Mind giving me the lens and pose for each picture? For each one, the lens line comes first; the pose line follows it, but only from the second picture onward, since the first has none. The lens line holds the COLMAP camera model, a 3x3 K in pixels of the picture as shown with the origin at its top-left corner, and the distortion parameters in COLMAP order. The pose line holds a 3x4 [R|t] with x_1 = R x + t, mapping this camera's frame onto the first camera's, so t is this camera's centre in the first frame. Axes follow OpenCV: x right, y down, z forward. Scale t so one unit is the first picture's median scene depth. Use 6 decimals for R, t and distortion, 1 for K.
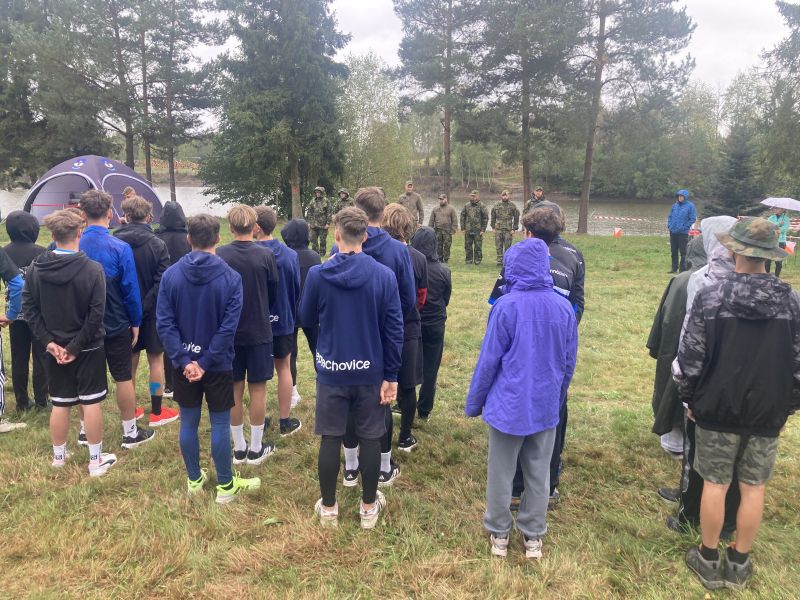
lens RADIAL K [[654.6, 0, 406.6], [0, 654.6, 297.9], [0, 0, 1]] dist [0.032947, -0.031035]
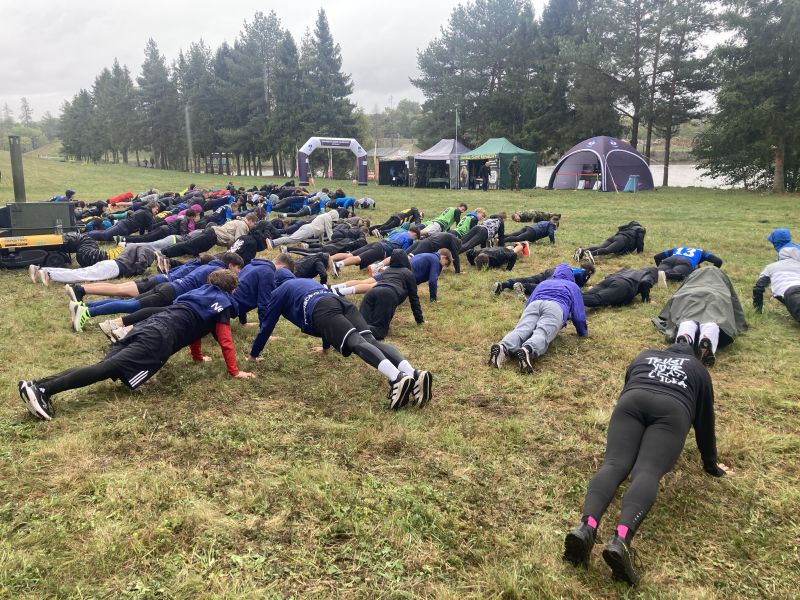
lens RADIAL K [[654.6, 0, 405.3], [0, 654.6, 274.7], [0, 0, 1]] dist [0.032947, -0.031035]
pose [[0.735550, 0.109293, -0.668596, 0.105720], [-0.111138, 0.992997, 0.040055, 0.037487], [0.668292, 0.044844, 0.742546, -0.168648]]
